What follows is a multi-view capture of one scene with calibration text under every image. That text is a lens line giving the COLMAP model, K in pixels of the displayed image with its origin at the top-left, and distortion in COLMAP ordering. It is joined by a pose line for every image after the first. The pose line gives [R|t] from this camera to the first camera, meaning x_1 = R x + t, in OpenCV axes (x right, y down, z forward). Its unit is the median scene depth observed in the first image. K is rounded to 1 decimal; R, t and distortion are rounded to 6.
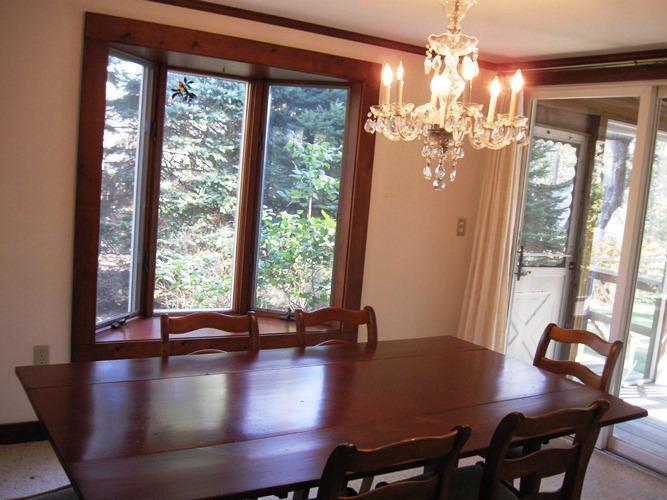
lens RADIAL K [[698.1, 0, 333.5], [0, 698.1, 250.0], [0, 0, 1]] dist [-0.127914, 0.013552]
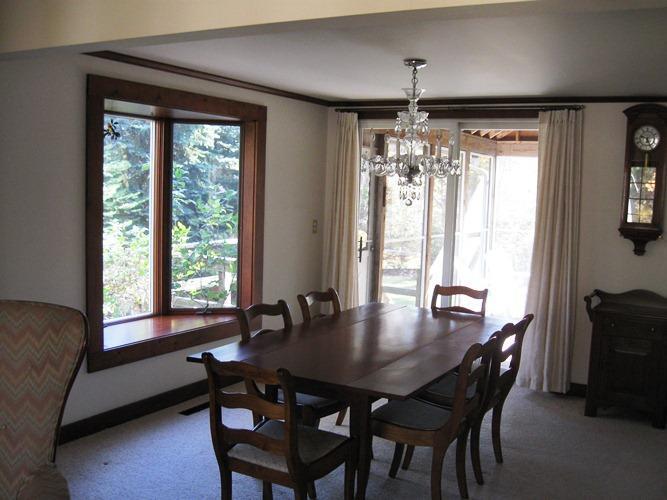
lens RADIAL K [[698.1, 0, 333.5], [0, 698.1, 250.0], [0, 0, 1]] dist [-0.127914, 0.013552]
pose [[0.877423, -0.098981, 0.469396, -0.453439], [0.094163, 0.994983, 0.033796, -0.033250], [-0.470386, 0.014546, 0.882341, -0.202228]]
